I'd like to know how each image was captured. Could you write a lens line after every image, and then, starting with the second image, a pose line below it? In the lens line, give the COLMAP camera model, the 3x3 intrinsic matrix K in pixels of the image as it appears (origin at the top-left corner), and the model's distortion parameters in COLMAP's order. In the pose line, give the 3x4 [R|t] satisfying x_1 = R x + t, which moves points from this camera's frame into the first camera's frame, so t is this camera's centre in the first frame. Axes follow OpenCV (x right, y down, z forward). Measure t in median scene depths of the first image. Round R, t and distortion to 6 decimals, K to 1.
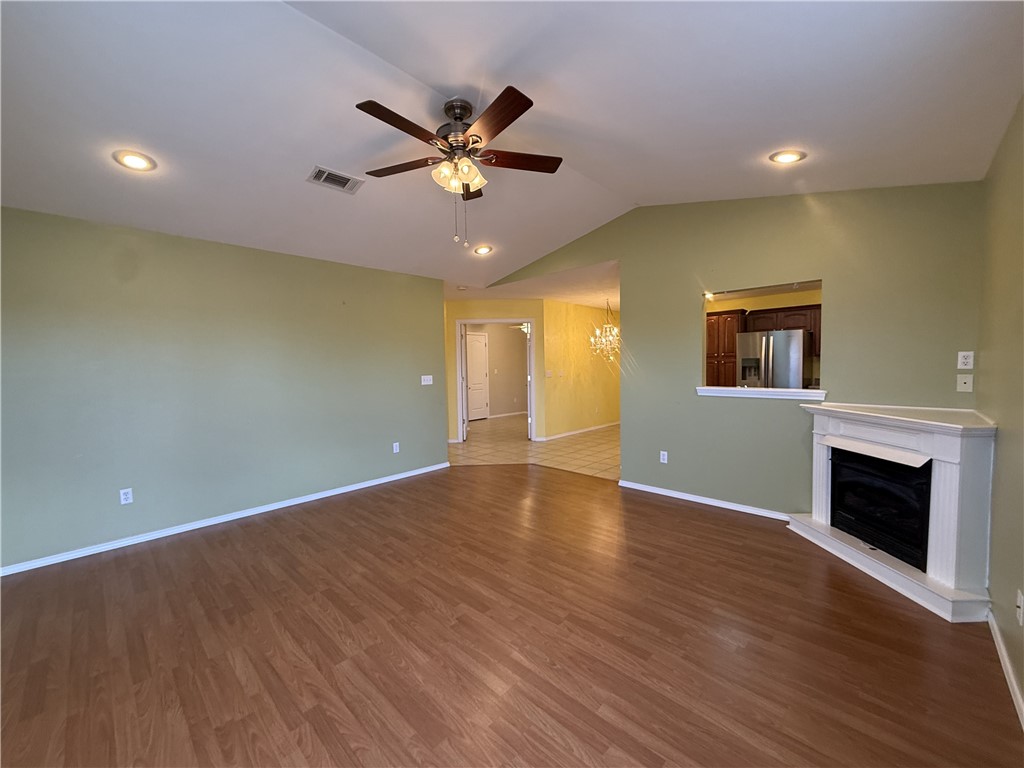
lens RADIAL K [[407.0, 0, 508.5], [0, 407.0, 381.5], [0, 0, 1]] dist [0.002105, 0.000236]
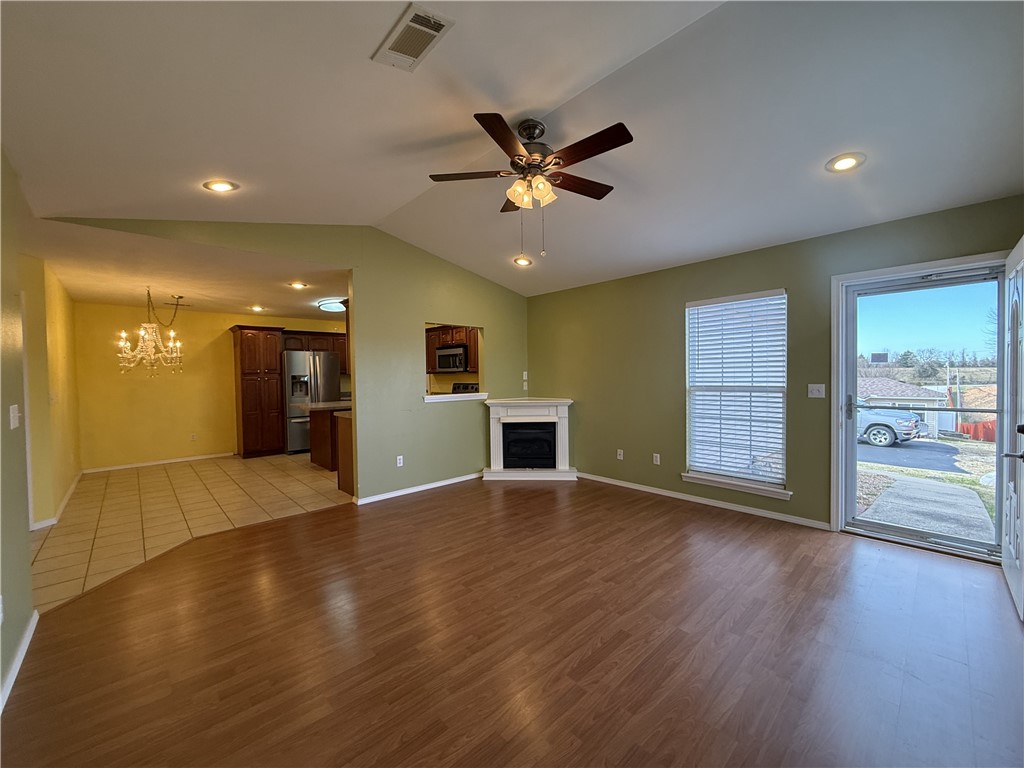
lens RADIAL K [[407.5, 0, 510.7], [0, 407.5, 385.4], [0, 0, 1]] dist [-0.002809, -0.000048]
pose [[0.051477, -0.008534, 0.998638, -0.985181], [0.054181, 0.998515, 0.005740, -0.013995], [-0.997203, 0.053811, 0.051863, 0.876993]]
